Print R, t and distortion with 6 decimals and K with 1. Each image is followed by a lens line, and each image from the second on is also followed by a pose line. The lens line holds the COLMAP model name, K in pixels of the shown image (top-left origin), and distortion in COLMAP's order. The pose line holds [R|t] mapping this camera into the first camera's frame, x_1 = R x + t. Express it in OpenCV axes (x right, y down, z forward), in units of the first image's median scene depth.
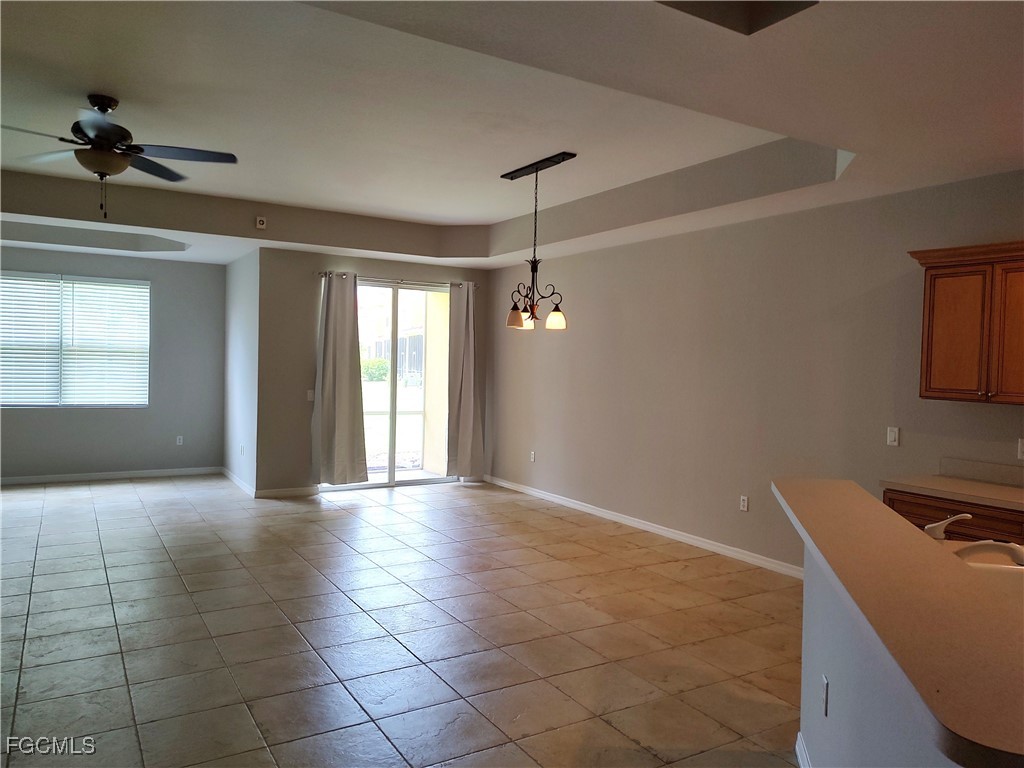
lens RADIAL K [[744.9, 0, 521.1], [0, 744.9, 383.9], [0, 0, 1]] dist [0.037139, -0.030537]
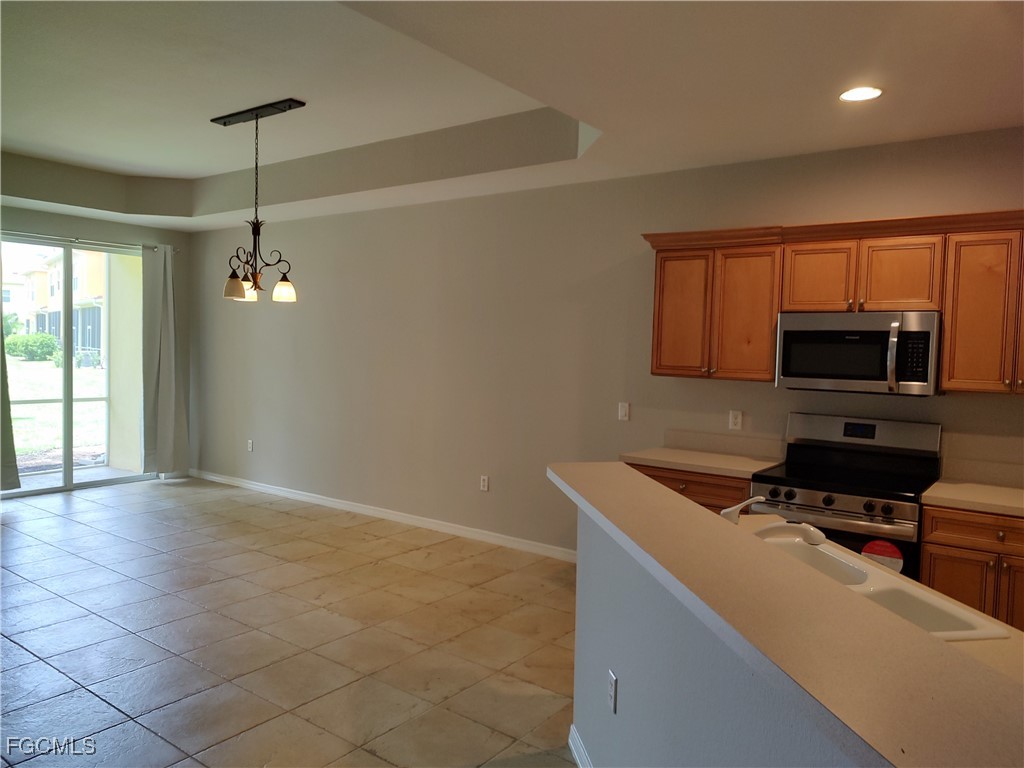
lens RADIAL K [[744.9, 0, 504.0], [0, 744.9, 377.8], [0, 0, 1]] dist [0.037139, -0.030537]
pose [[0.933345, -0.016552, 0.358599, -0.030309], [0.008109, 0.999654, 0.025034, -0.004233], [-0.358889, -0.020458, 0.933156, 0.086317]]
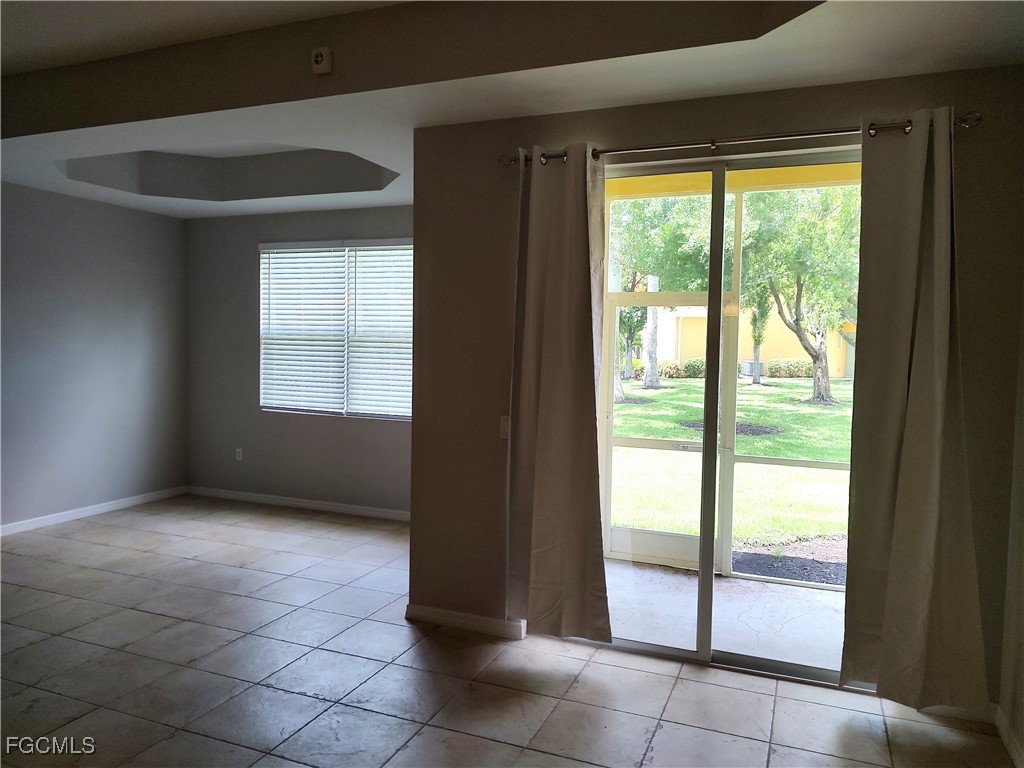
lens RADIAL K [[744.9, 0, 509.3], [0, 744.9, 378.6], [0, 0, 1]] dist [0.037139, -0.030537]
pose [[0.609976, 0.021430, -0.792130, 0.122374], [-0.013031, 0.999770, 0.017013, -0.032092], [0.792313, -0.000056, 0.610115, 0.996685]]
